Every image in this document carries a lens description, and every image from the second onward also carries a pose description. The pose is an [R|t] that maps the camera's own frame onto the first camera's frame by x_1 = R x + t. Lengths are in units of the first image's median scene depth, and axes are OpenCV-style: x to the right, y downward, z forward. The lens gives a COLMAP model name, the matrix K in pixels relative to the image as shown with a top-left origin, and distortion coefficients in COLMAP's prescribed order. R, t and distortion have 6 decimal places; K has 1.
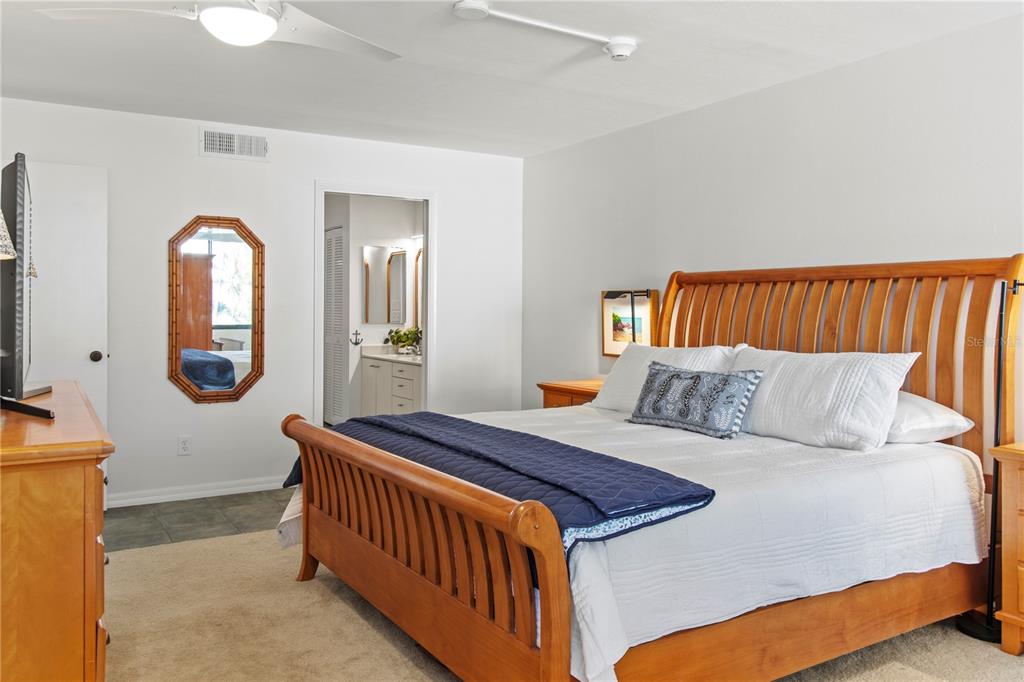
lens RADIAL K [[850.9, 0, 558.8], [0, 850.9, 312.1], [0, 0, 1]] dist [-0.003783, -0.004186]
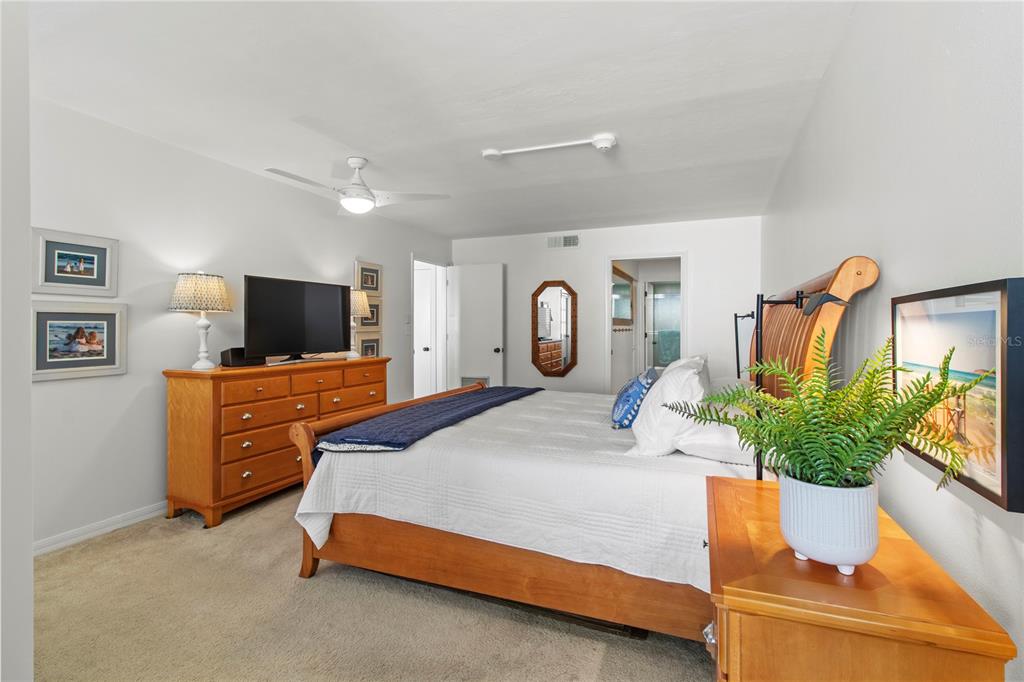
lens RADIAL K [[488.3, 0, 511.9], [0, 488.3, 333.8], [0, 0, 1]] dist [0.001716, -0.000025]
pose [[0.565576, 0.007718, -0.824660, 0.672607], [-0.003846, 0.999970, 0.006721, 0.001900], [0.824687, -0.000630, 0.565588, 0.425339]]
